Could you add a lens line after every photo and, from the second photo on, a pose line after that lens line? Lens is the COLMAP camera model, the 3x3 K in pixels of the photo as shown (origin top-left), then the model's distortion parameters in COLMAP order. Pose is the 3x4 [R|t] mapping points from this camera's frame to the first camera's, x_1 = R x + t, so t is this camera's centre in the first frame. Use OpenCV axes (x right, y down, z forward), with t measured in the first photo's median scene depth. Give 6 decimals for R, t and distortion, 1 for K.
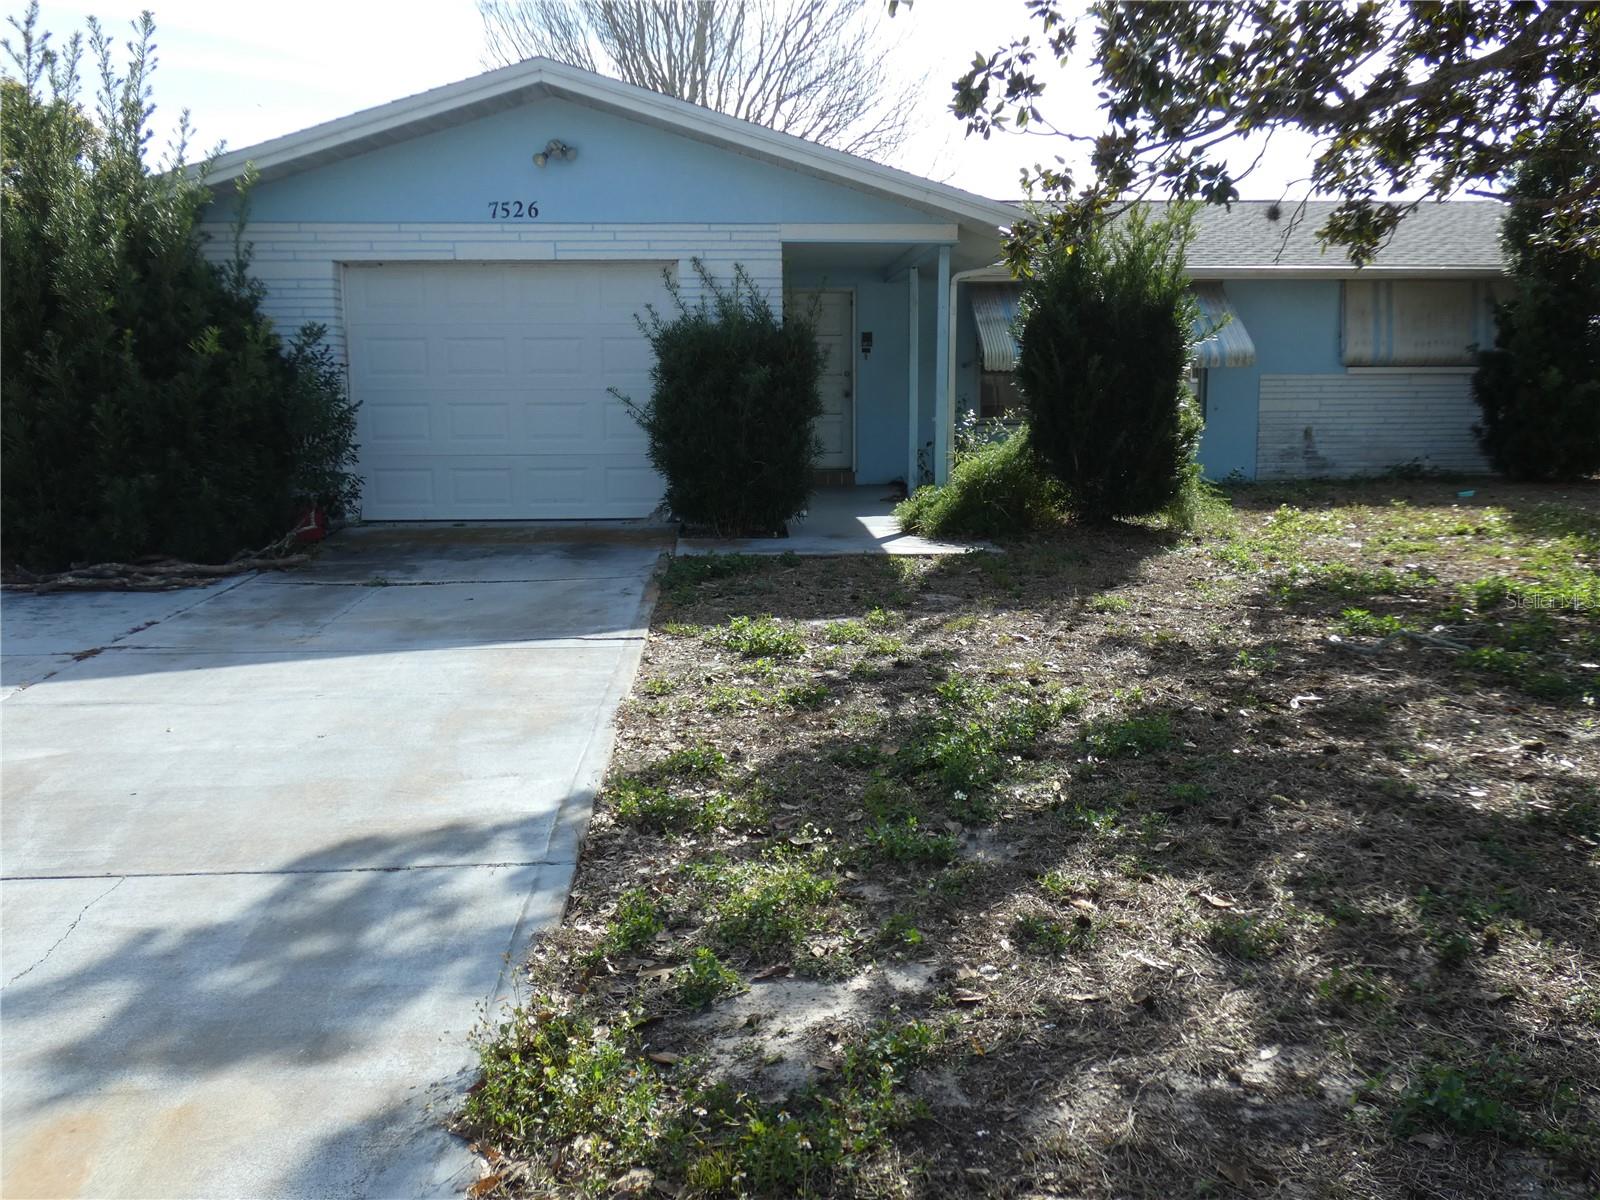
lens RADIAL K [[1399.7, 0, 800.8], [0, 1399.7, 604.6], [0, 0, 1]] dist [0.001808, -0.014305]
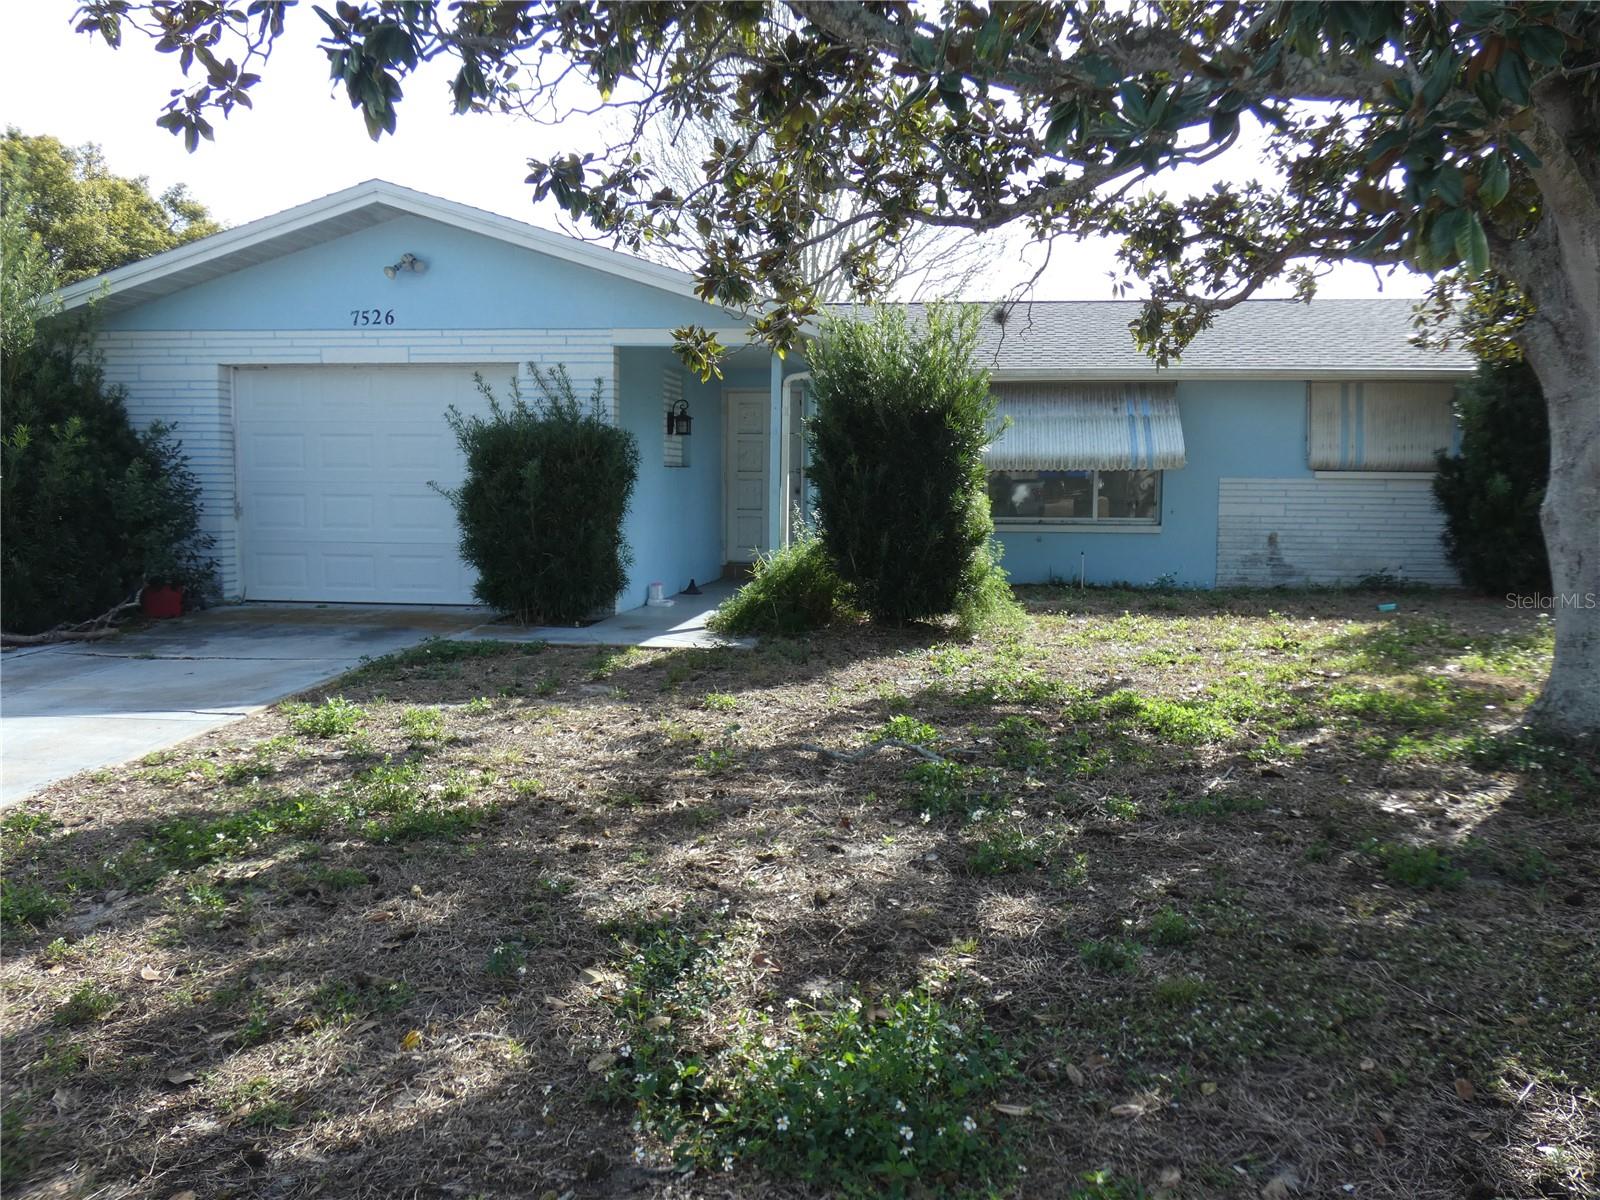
lens RADIAL K [[1399.7, 0, 803.3], [0, 1399.7, 599.4], [0, 0, 1]] dist [0.001808, -0.014305]
pose [[0.982591, 0.028402, -0.183601, 0.326021], [-0.041560, 0.996804, -0.068224, -0.005266], [0.181076, 0.074667, 0.980631, 0.016782]]
